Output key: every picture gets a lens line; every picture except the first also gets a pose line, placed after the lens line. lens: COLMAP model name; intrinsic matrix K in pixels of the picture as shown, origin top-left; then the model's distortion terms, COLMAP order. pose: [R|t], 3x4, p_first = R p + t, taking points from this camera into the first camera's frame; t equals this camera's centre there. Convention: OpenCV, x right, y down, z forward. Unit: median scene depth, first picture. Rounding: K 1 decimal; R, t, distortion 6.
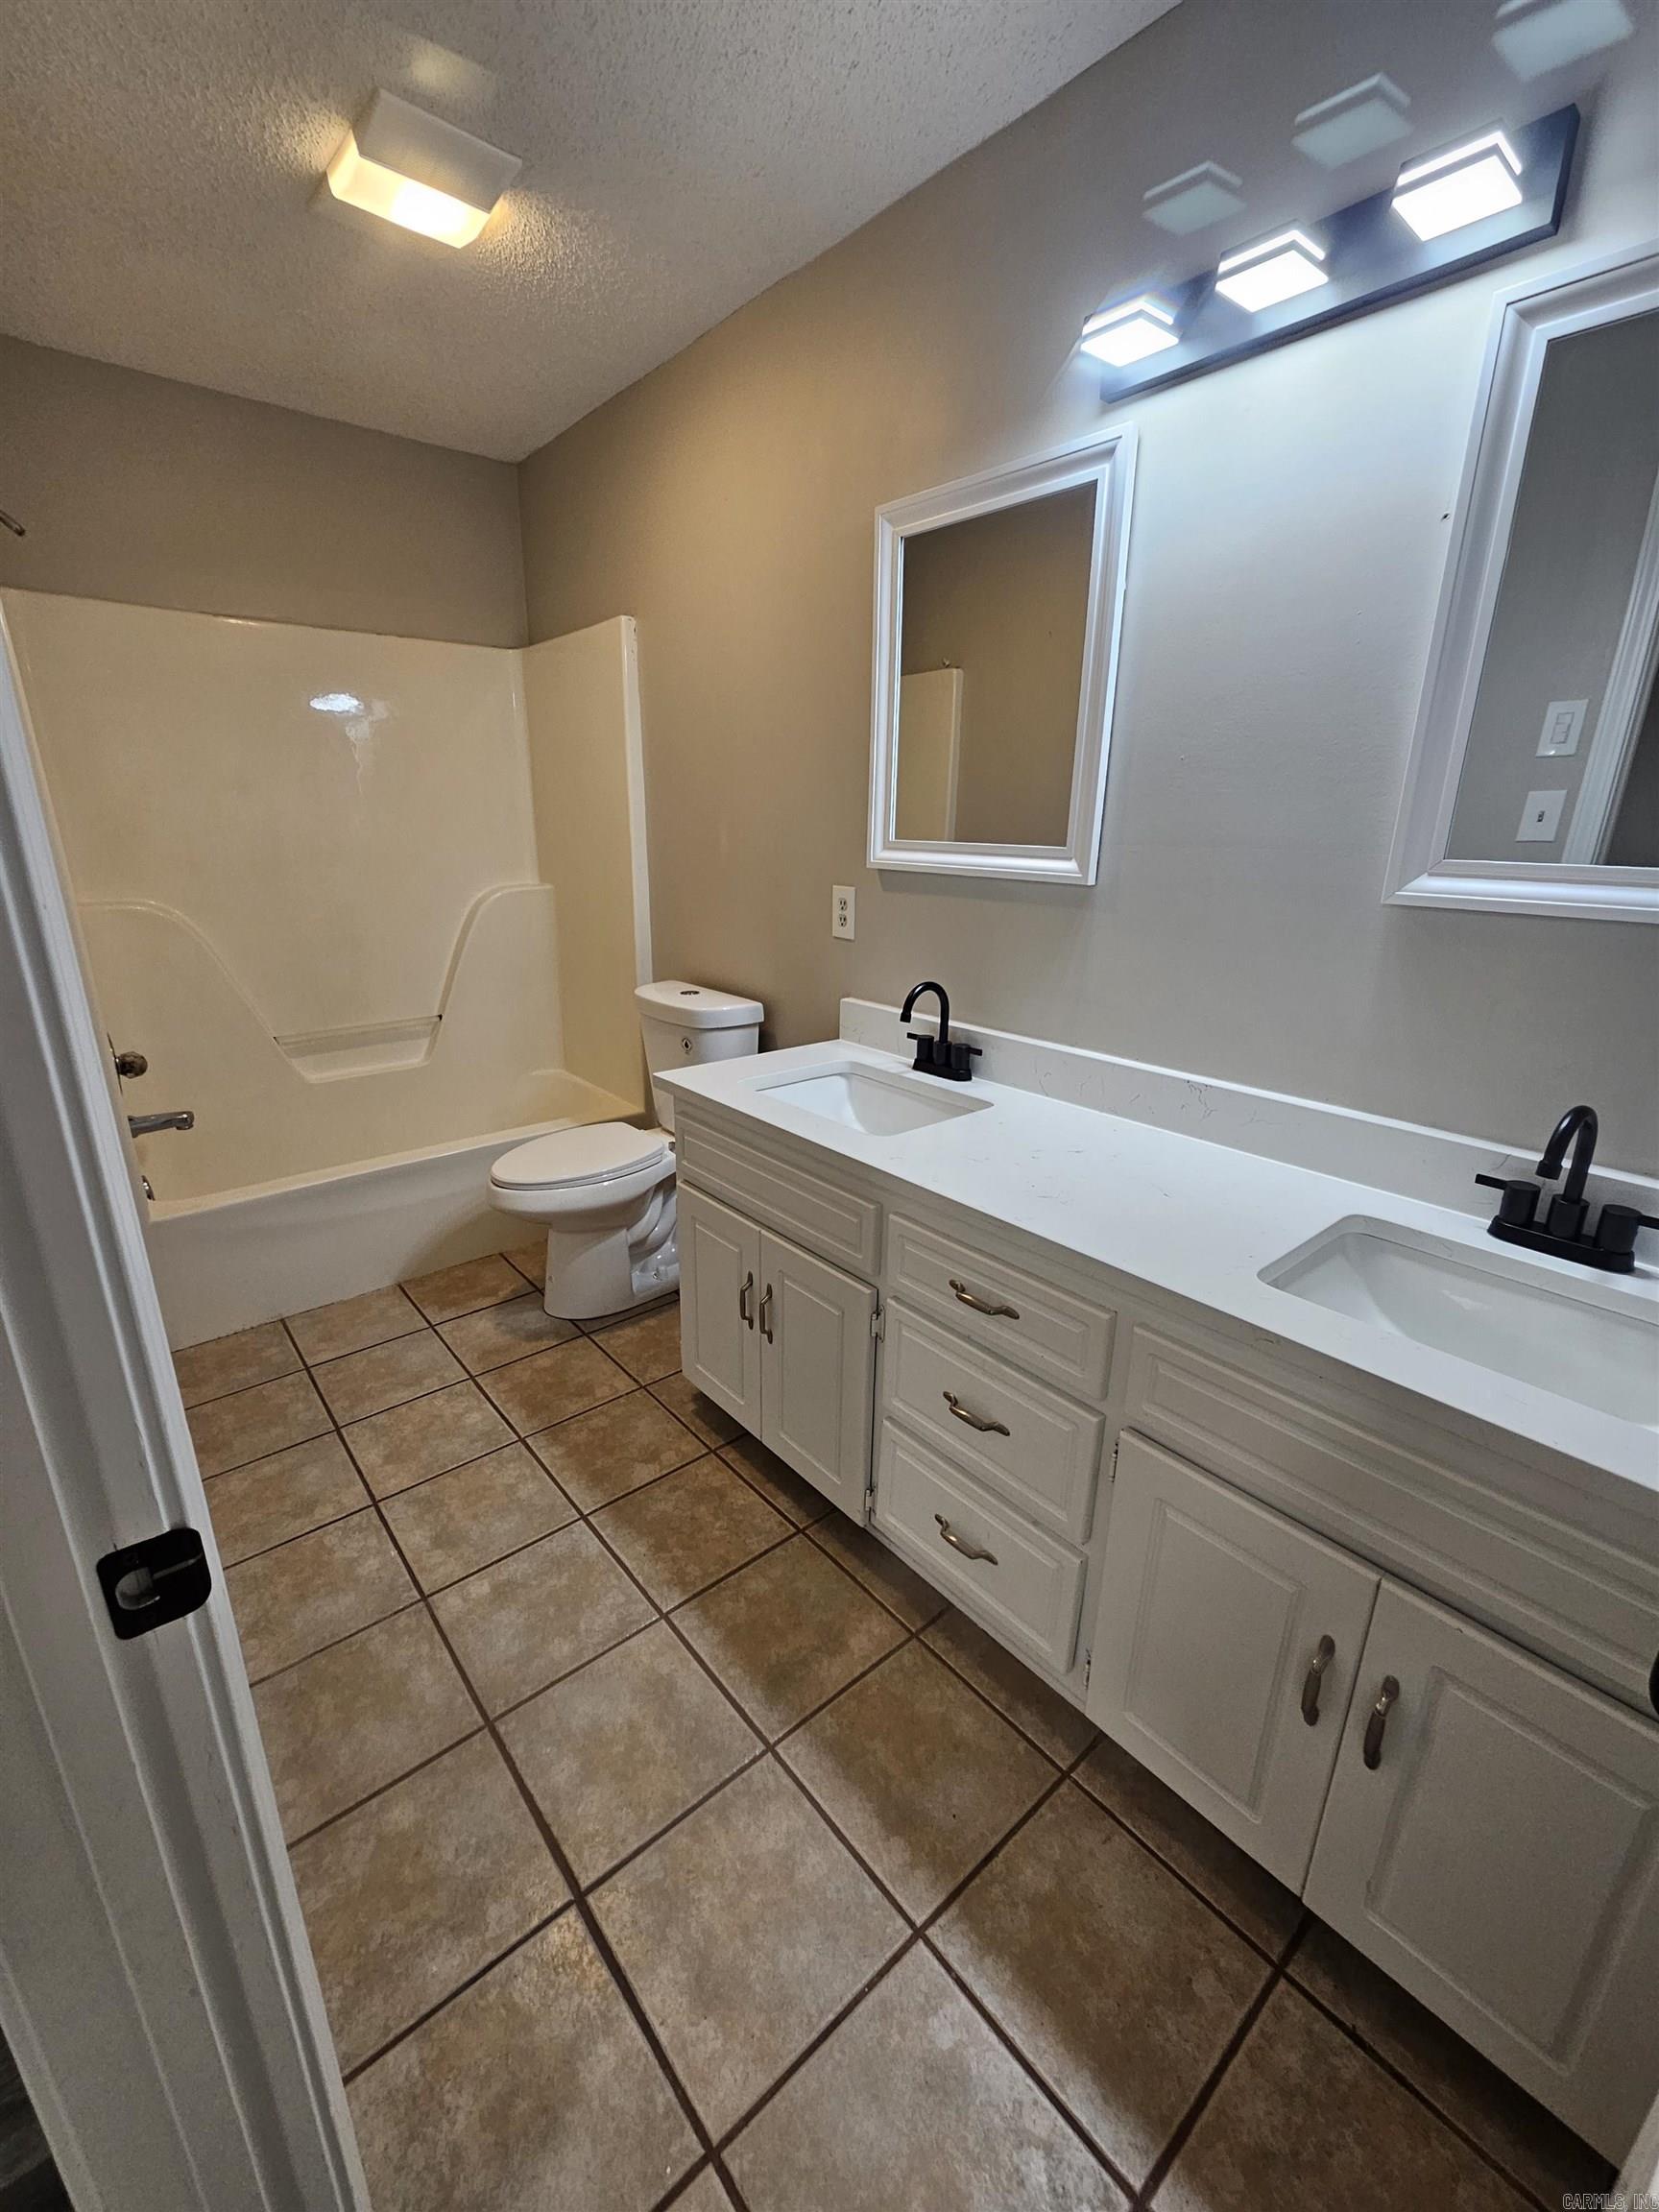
lens RADIAL K [[908.2, 0, 824.3], [0, 908.2, 1098.6], [0, 0, 1]] dist [-0.002344, 0.000124]
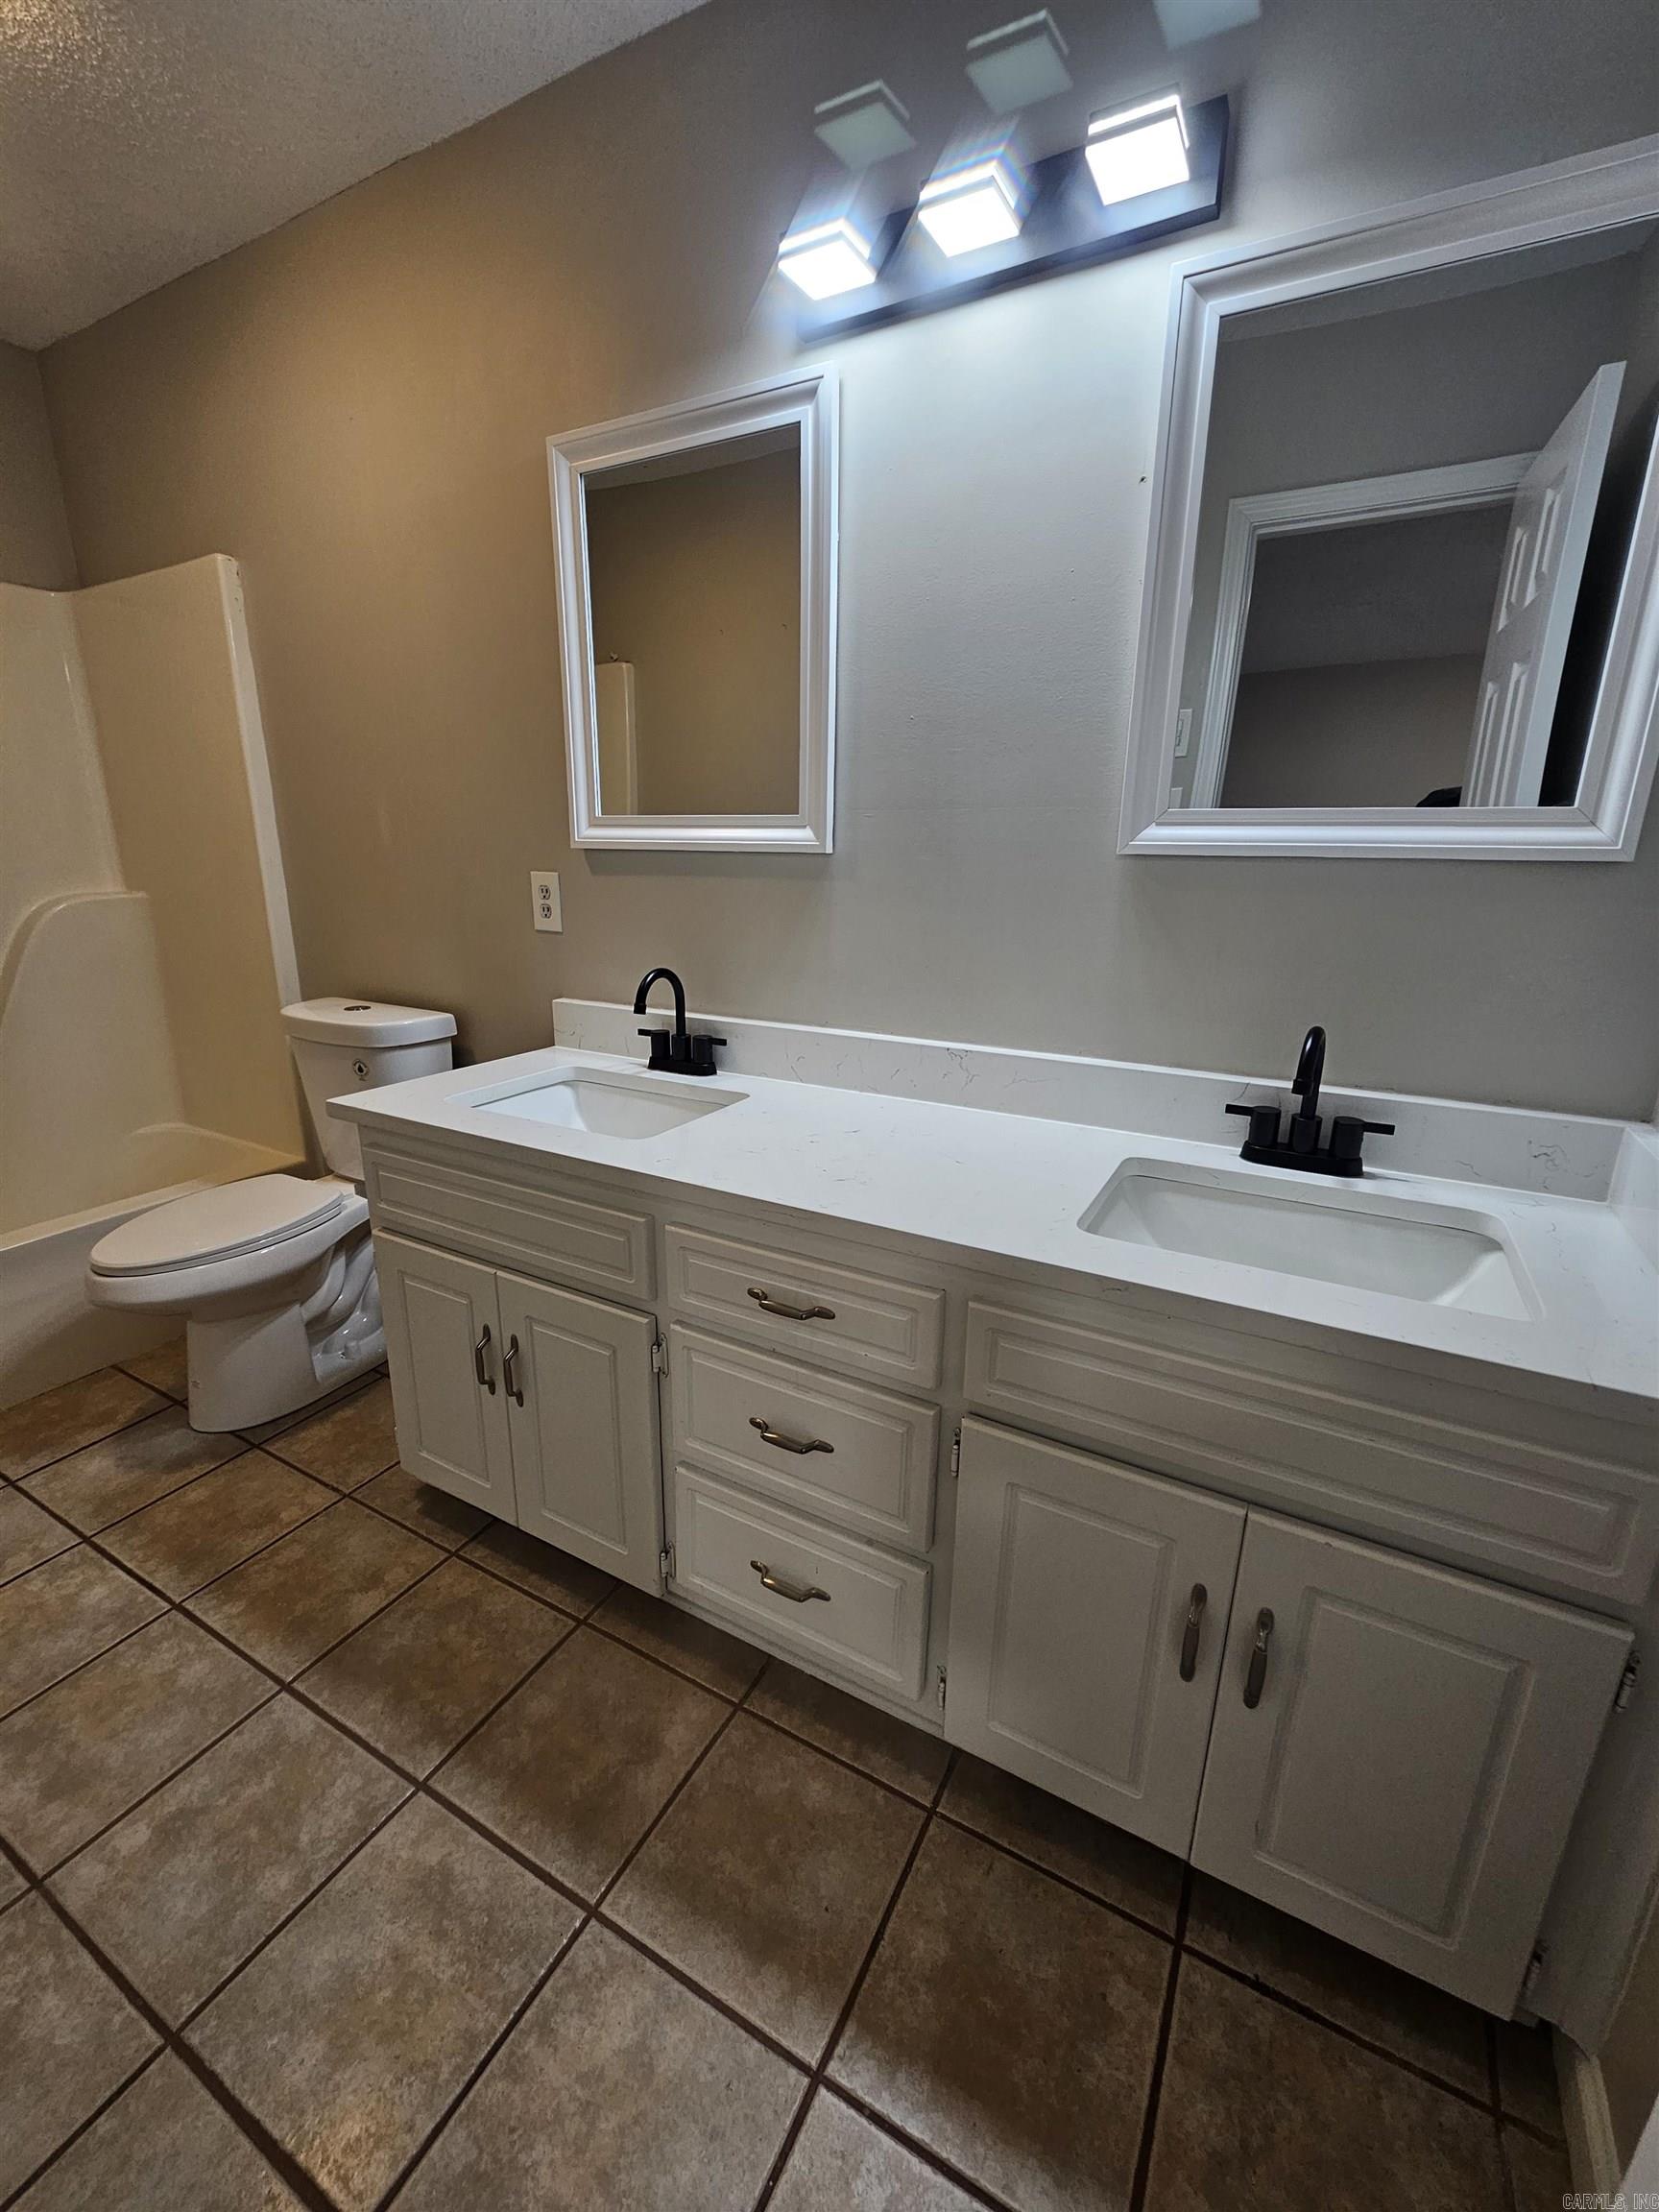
lens RADIAL K [[905.9, 0, 827.1], [0, 905.9, 1098.0], [0, 0, 1]] dist [-0.002033, 0.000476]
pose [[0.935433, -0.095004, 0.340498, -0.061128], [0.104022, 0.994541, -0.008283, 0.029598], [-0.337852, 0.043167, 0.940209, 0.134688]]
